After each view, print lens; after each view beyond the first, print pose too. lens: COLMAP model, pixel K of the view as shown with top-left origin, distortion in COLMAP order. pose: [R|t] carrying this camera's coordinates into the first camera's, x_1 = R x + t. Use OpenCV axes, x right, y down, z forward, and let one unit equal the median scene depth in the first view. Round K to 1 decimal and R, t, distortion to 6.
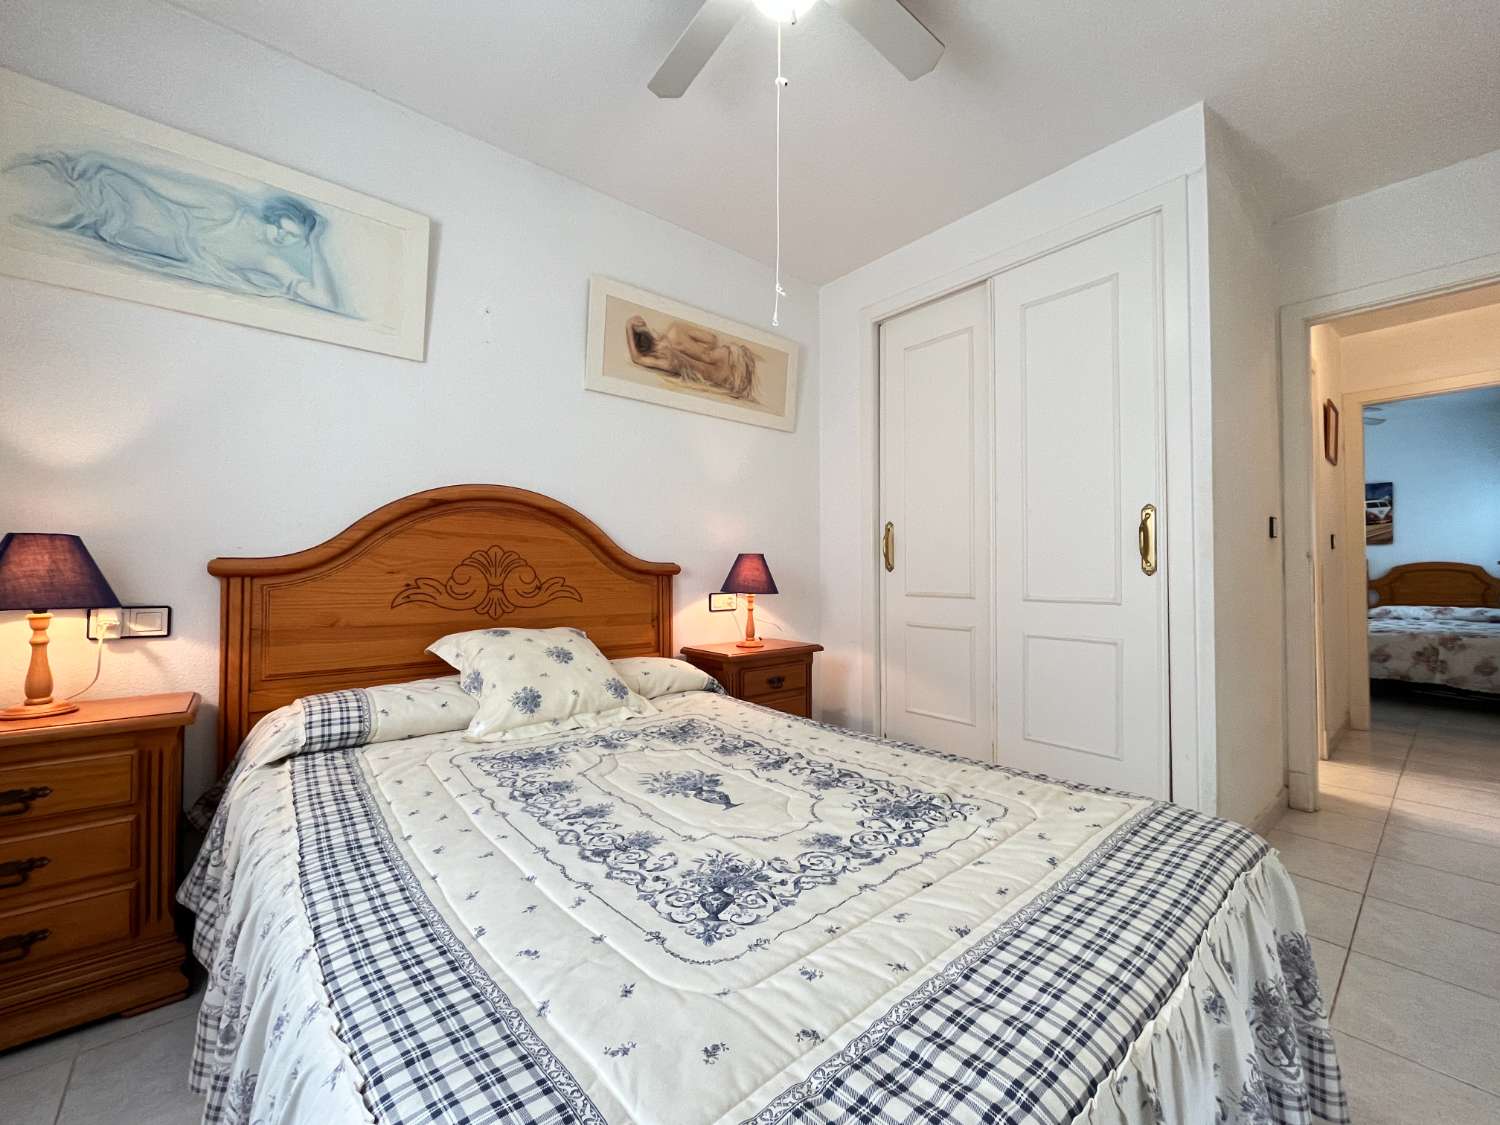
lens RADIAL K [[608.7, 0, 747.8], [0, 608.7, 561.6], [0, 0, 1]] dist [-0.003006, -0.001072]
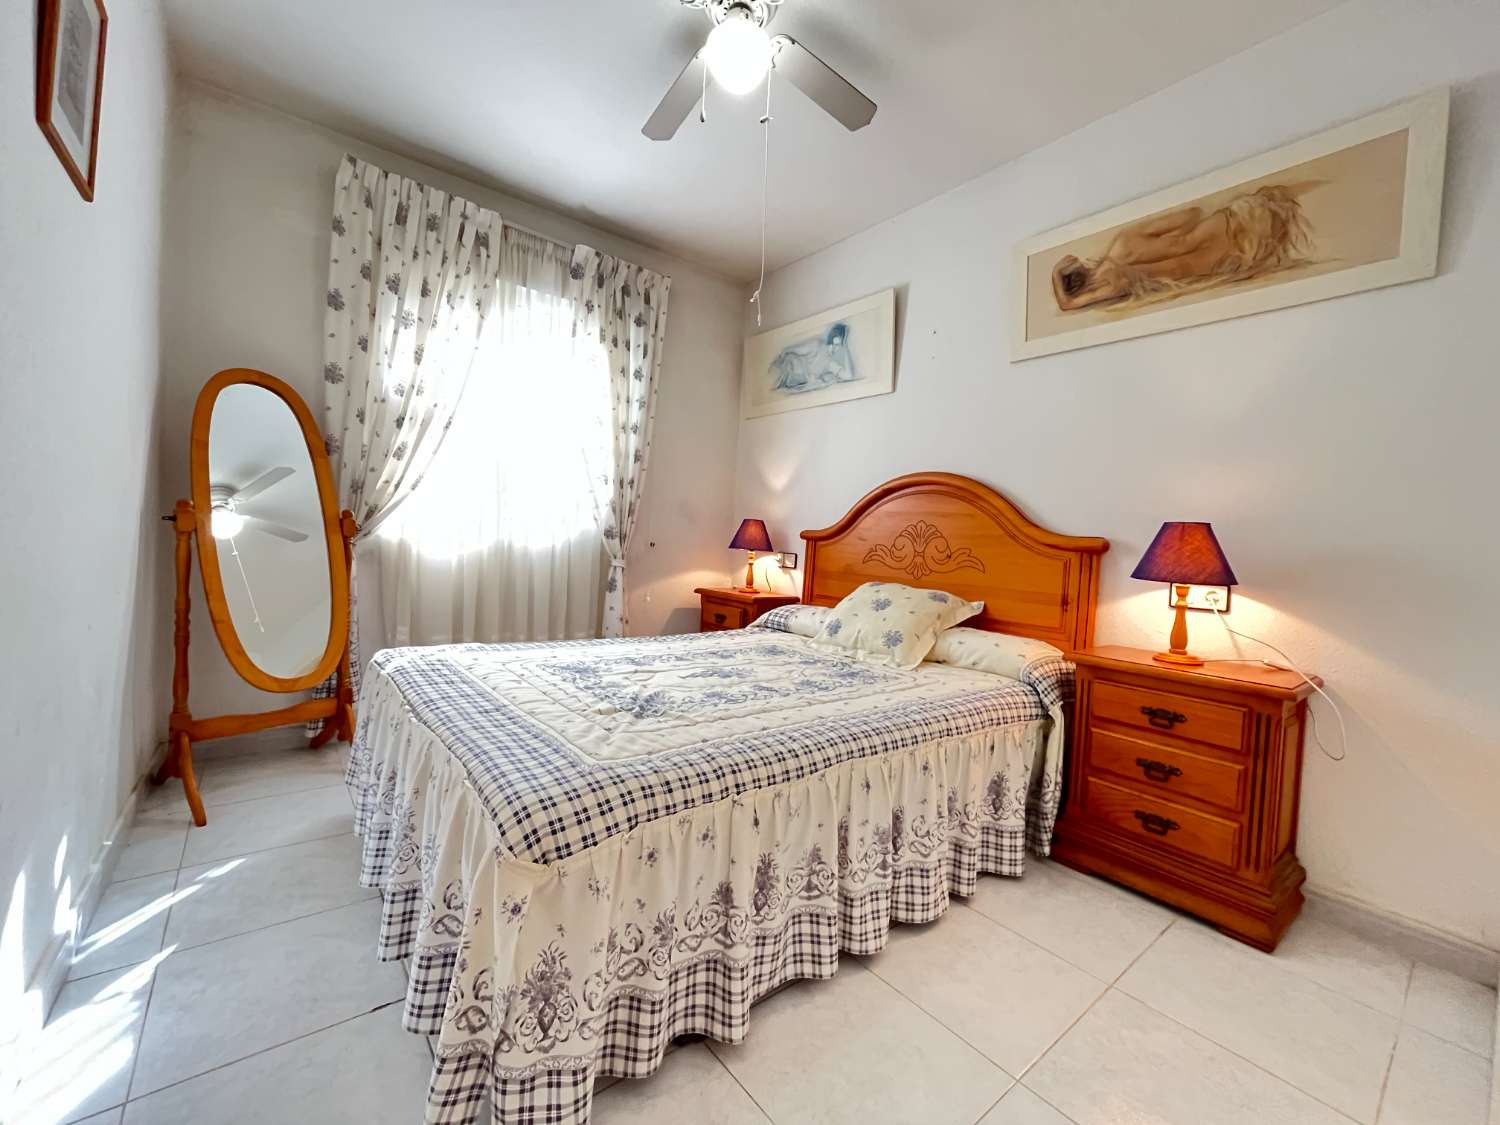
lens RADIAL K [[608.7, 0, 747.8], [0, 608.7, 561.6], [0, 0, 1]] dist [-0.003006, -0.001072]
pose [[-0.028931, 0.036392, -0.998919, 0.945203], [-0.024362, 0.999015, 0.037102, 0.022594], [0.999284, 0.025409, -0.028016, 0.745020]]
